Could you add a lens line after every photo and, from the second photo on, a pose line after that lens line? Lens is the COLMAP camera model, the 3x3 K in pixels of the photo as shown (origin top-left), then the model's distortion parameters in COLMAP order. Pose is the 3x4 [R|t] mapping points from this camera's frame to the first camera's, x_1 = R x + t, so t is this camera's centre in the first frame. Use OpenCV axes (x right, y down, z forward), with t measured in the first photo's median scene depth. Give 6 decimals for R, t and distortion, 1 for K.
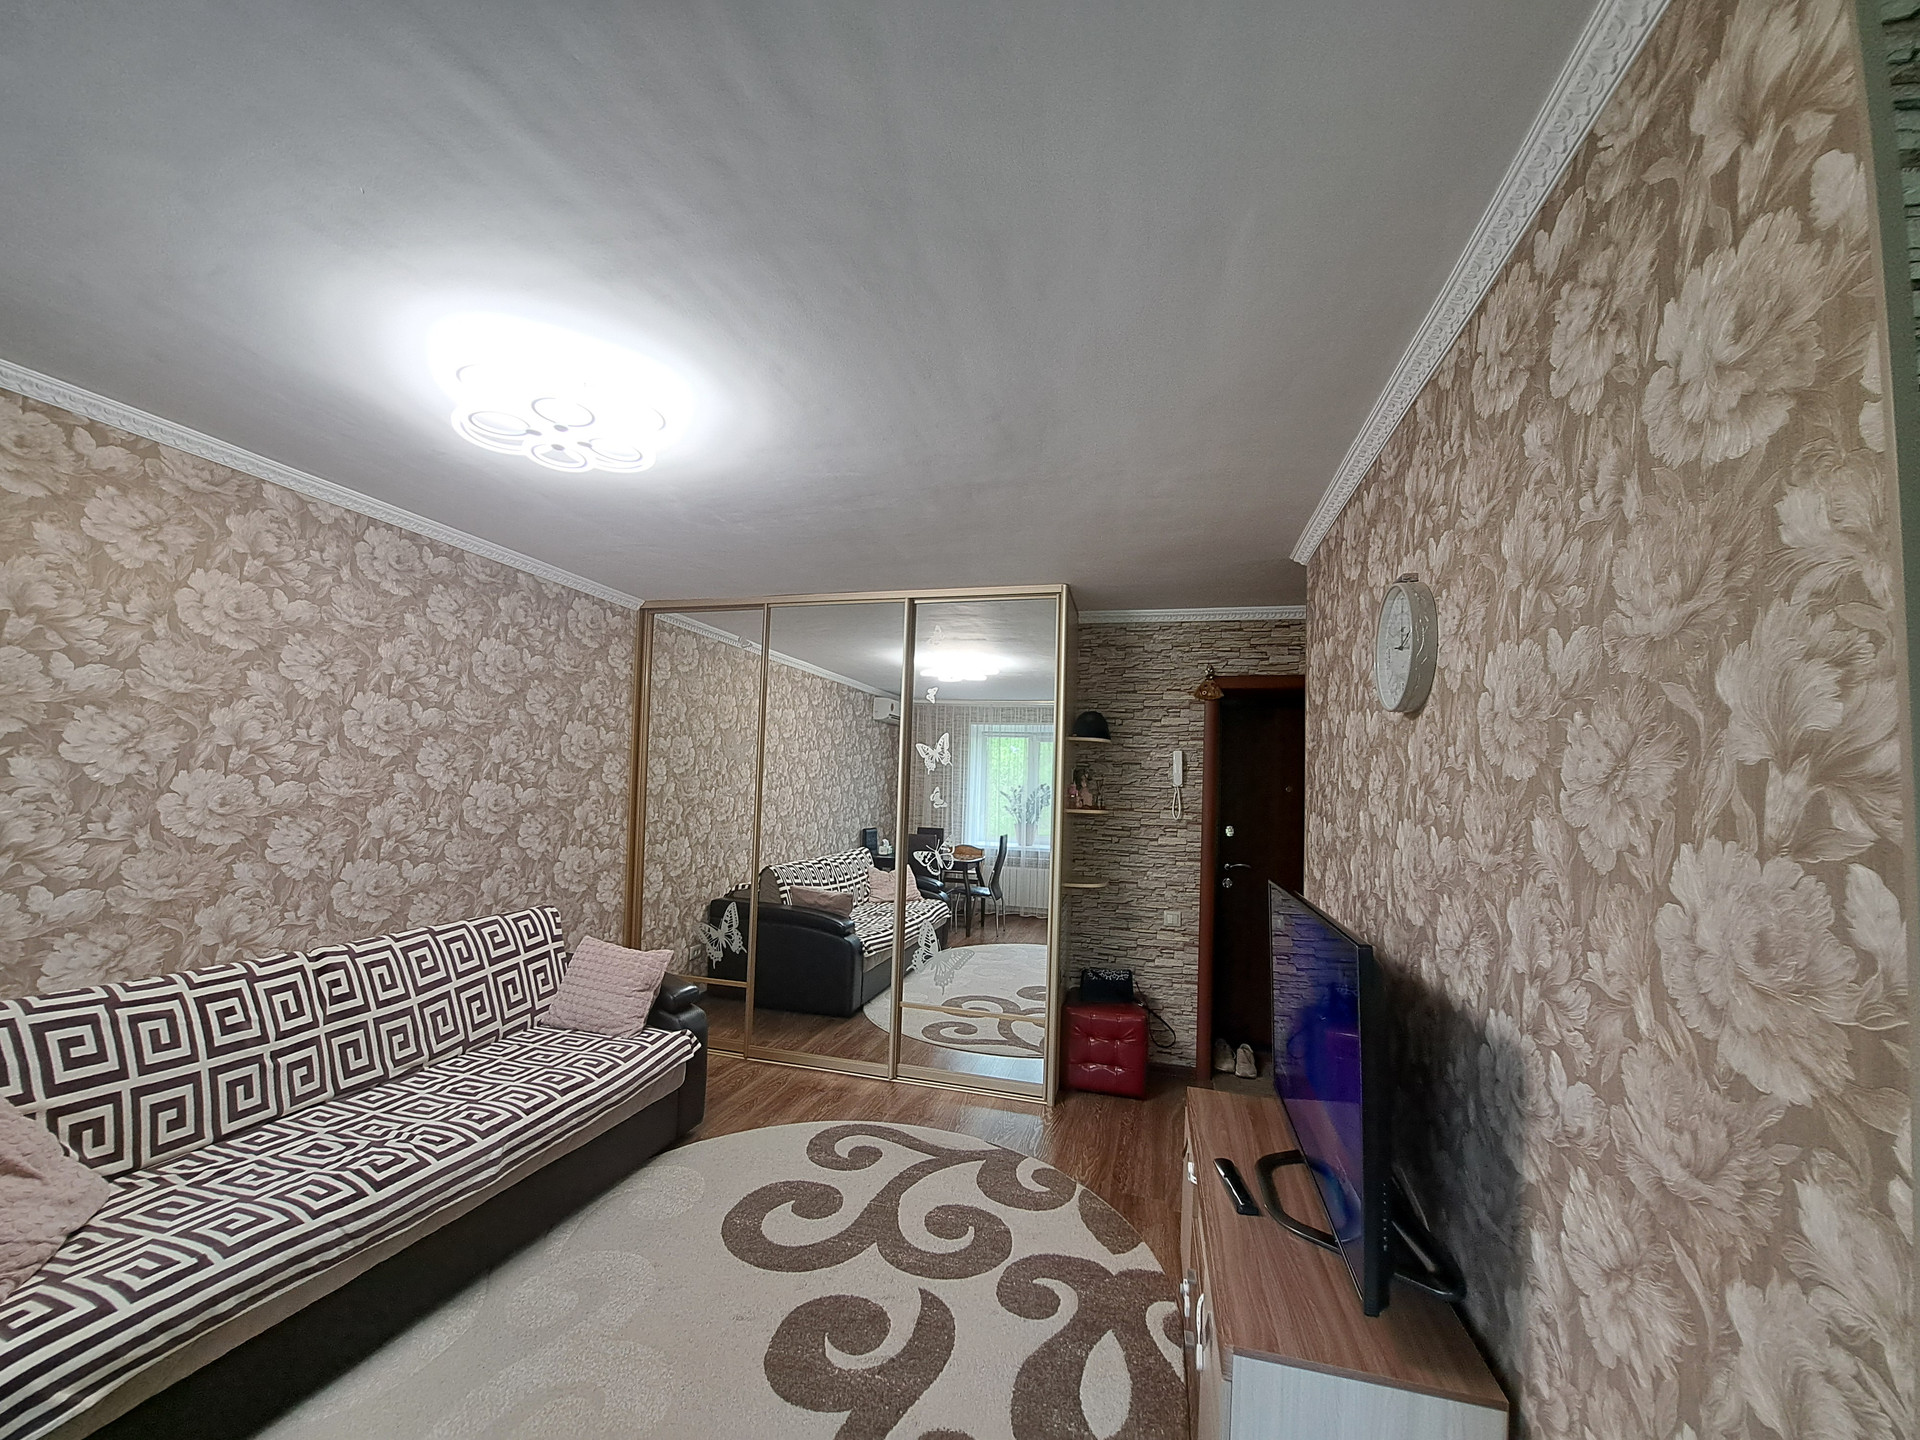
lens RADIAL K [[762.3, 0, 931.1], [0, 762.3, 751.1], [0, 0, 1]] dist [-0.030765, 0.007134]
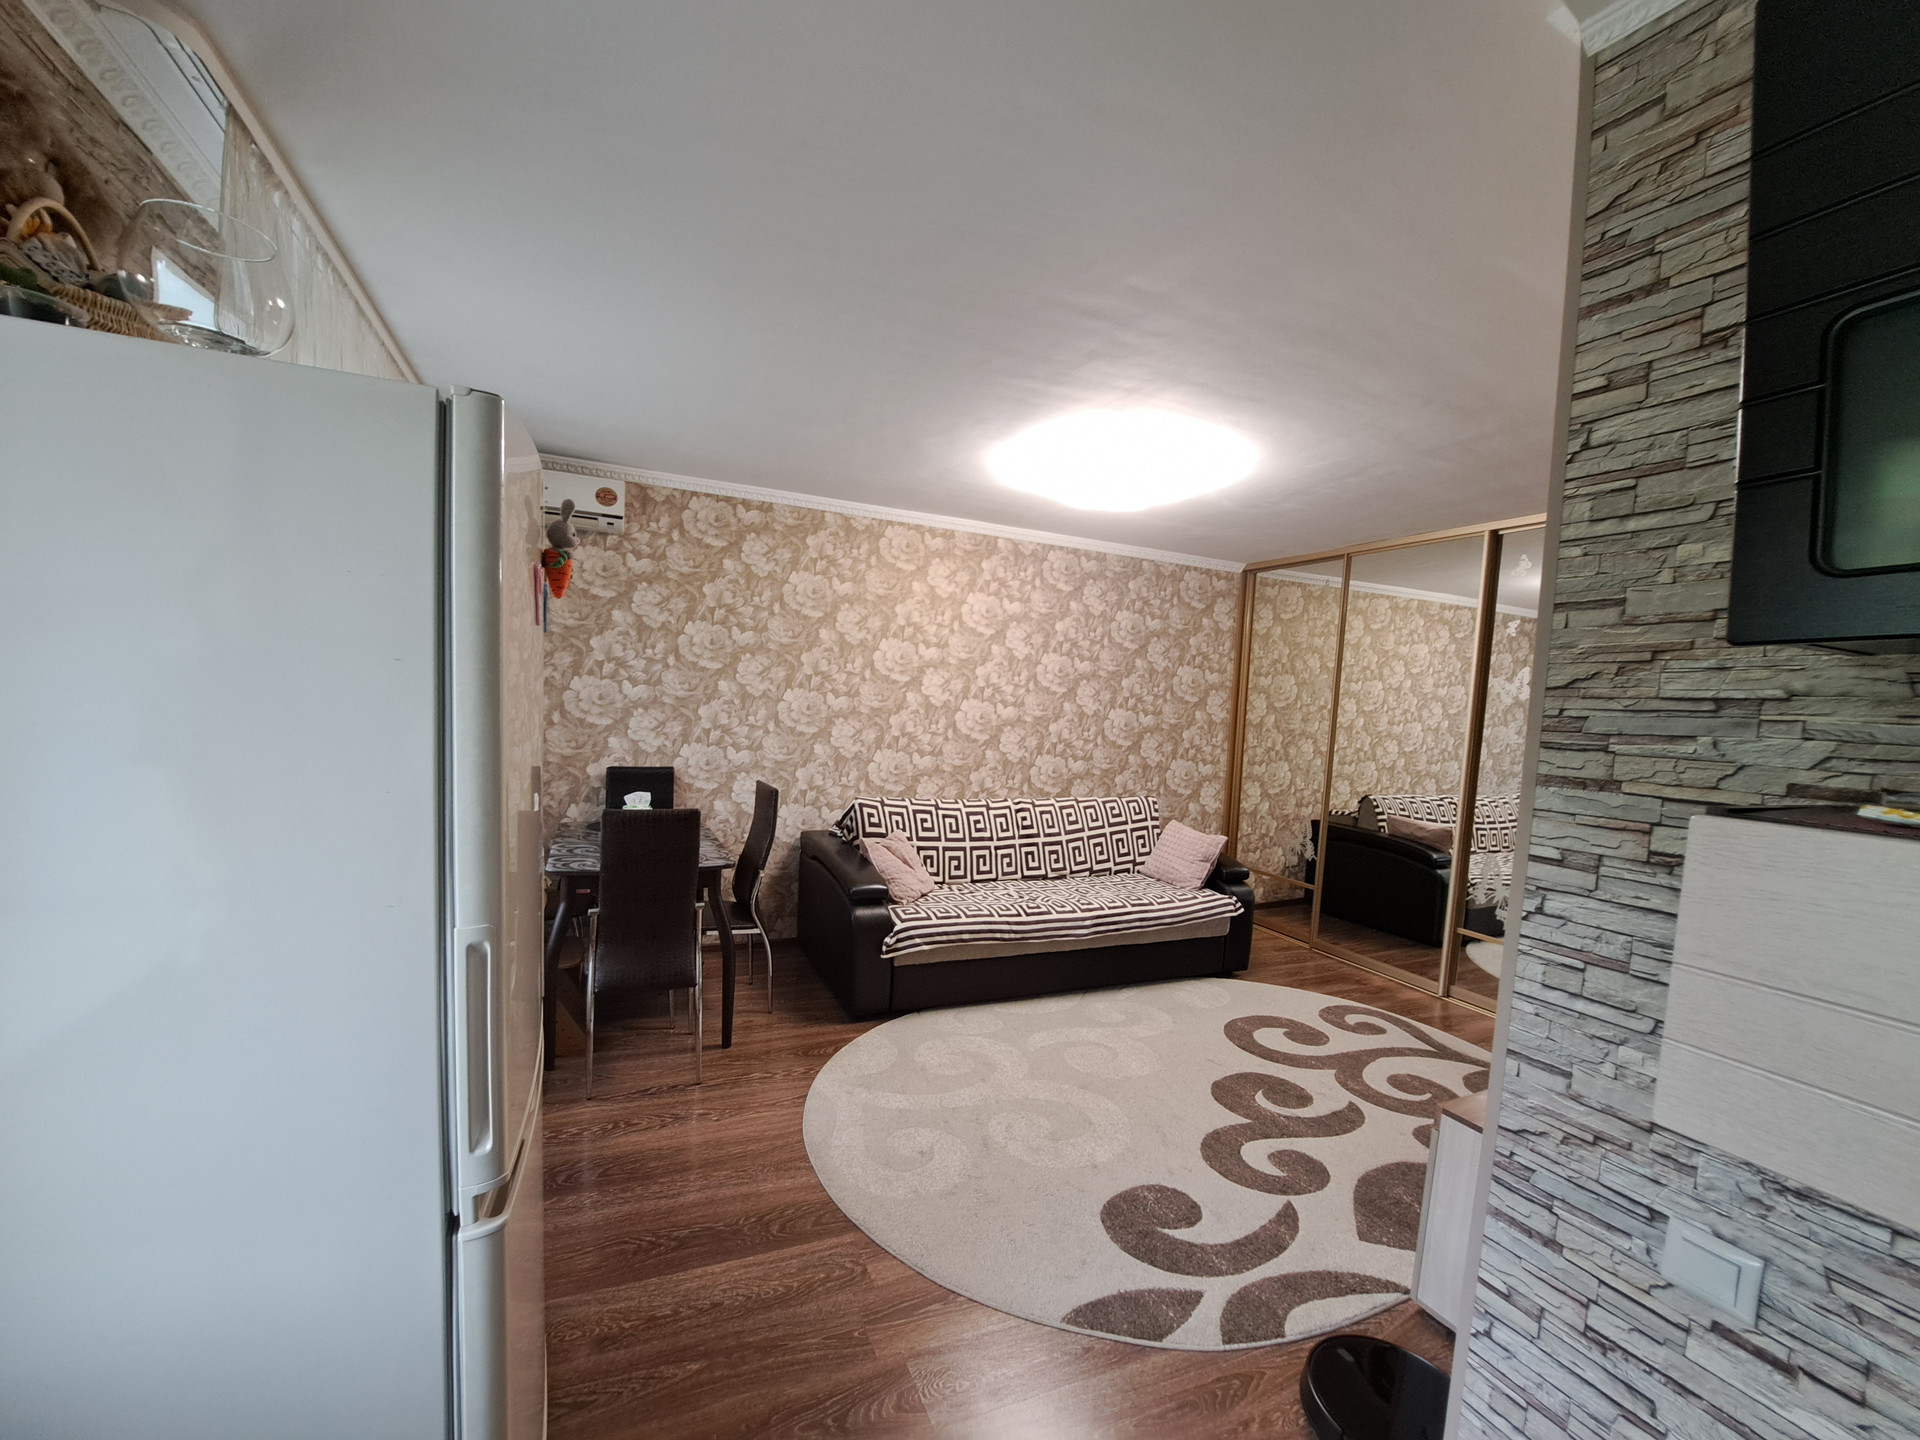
lens RADIAL K [[762.3, 0, 931.1], [0, 762.3, 751.1], [0, 0, 1]] dist [-0.030765, 0.007134]
pose [[0.638751, 0.054455, -0.767484, 0.400666], [0.007332, 0.997016, 0.076844, 0.005733], [0.769379, -0.054711, 0.636445, -0.288618]]
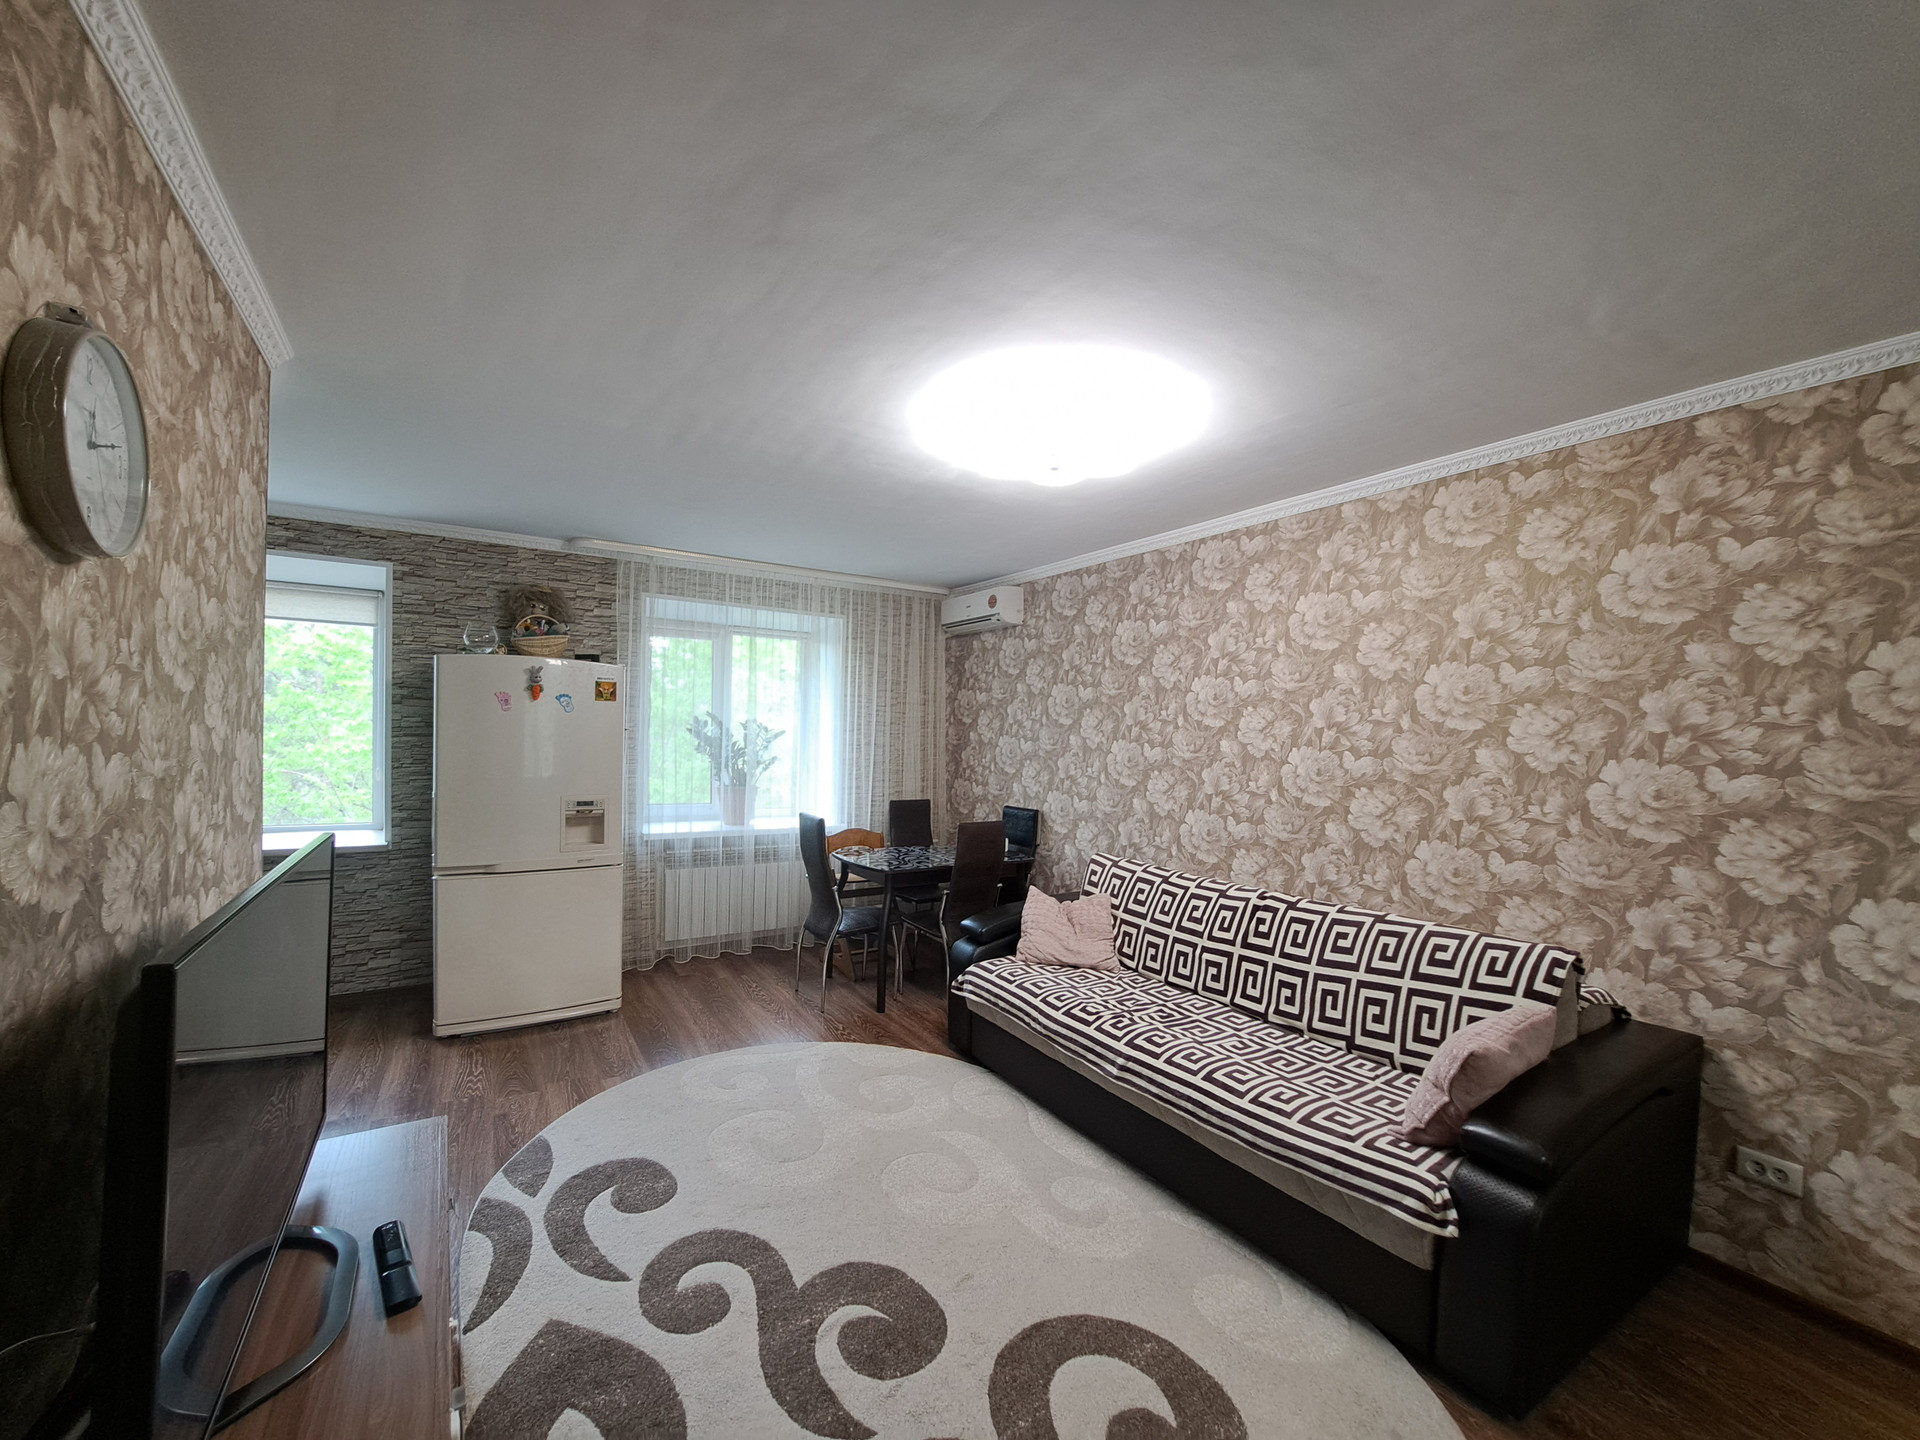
lens RADIAL K [[754.6, 0, 923.4], [0, 754.6, 755.8], [0, 0, 1]] dist [-0.032160, -0.000073]
pose [[-0.672657, -0.036443, -0.739056, 0.396102], [-0.016270, 0.999273, -0.034466, 0.085861], [0.739775, -0.011159, -0.672761, 1.230190]]
